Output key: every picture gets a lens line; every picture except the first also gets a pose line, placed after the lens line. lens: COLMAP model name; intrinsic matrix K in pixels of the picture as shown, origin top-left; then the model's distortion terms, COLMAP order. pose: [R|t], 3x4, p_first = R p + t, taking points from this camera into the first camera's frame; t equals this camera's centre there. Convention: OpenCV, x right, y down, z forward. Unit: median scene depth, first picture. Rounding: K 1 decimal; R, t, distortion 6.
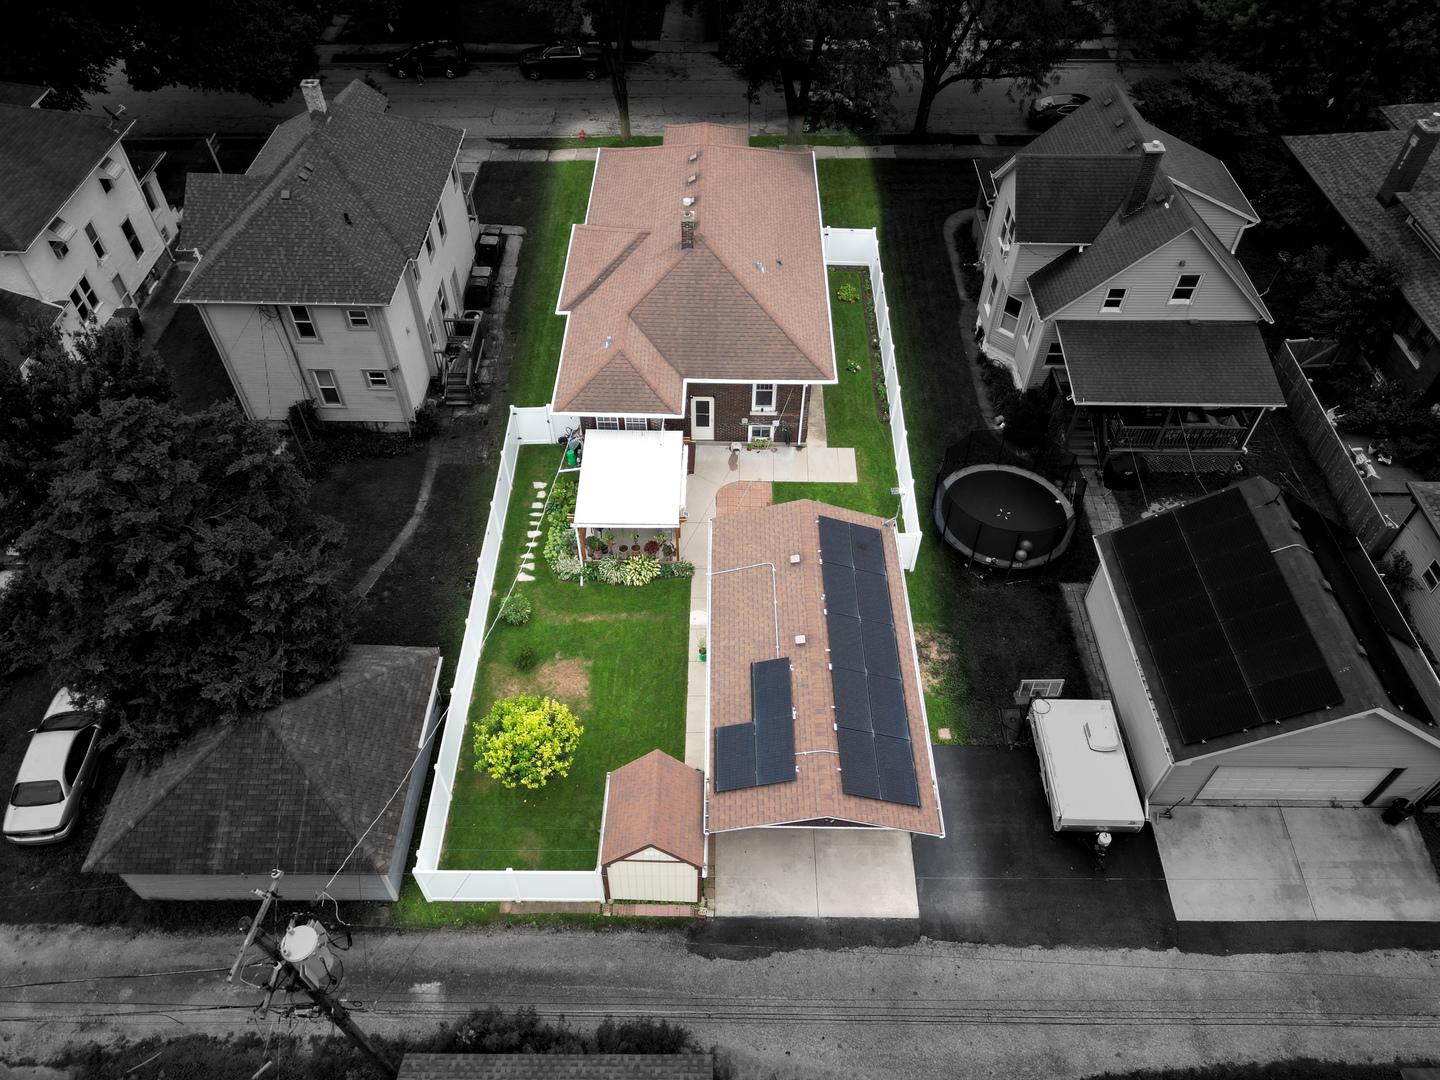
lens RADIAL K [[1000.4, 0, 724.0], [0, 1000.4, 539.7], [0, 0, 1]] dist [0.084212, -0.080616]
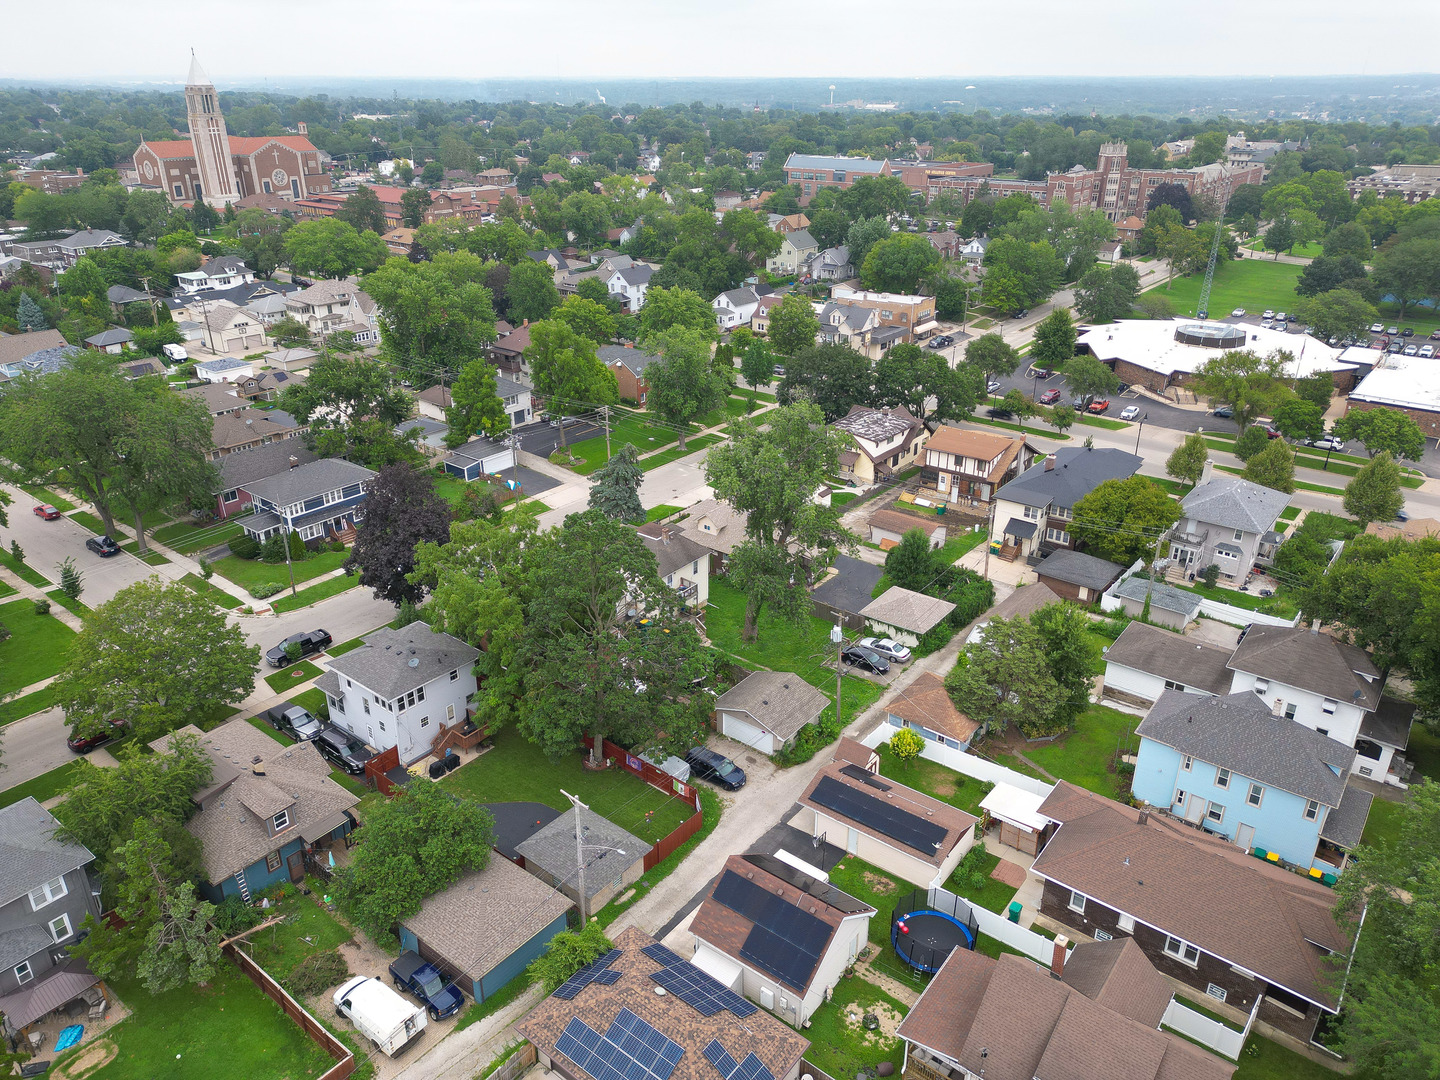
lens RADIAL K [[1000.4, 0, 724.0], [0, 1000.4, 539.7], [0, 0, 1]] dist [0.084212, -0.080616]
pose [[-0.611050, 0.312862, -0.727142, 1.693770], [-0.594850, 0.424577, 0.682560, -1.414966], [0.522274, 0.849619, -0.073332, 0.394742]]
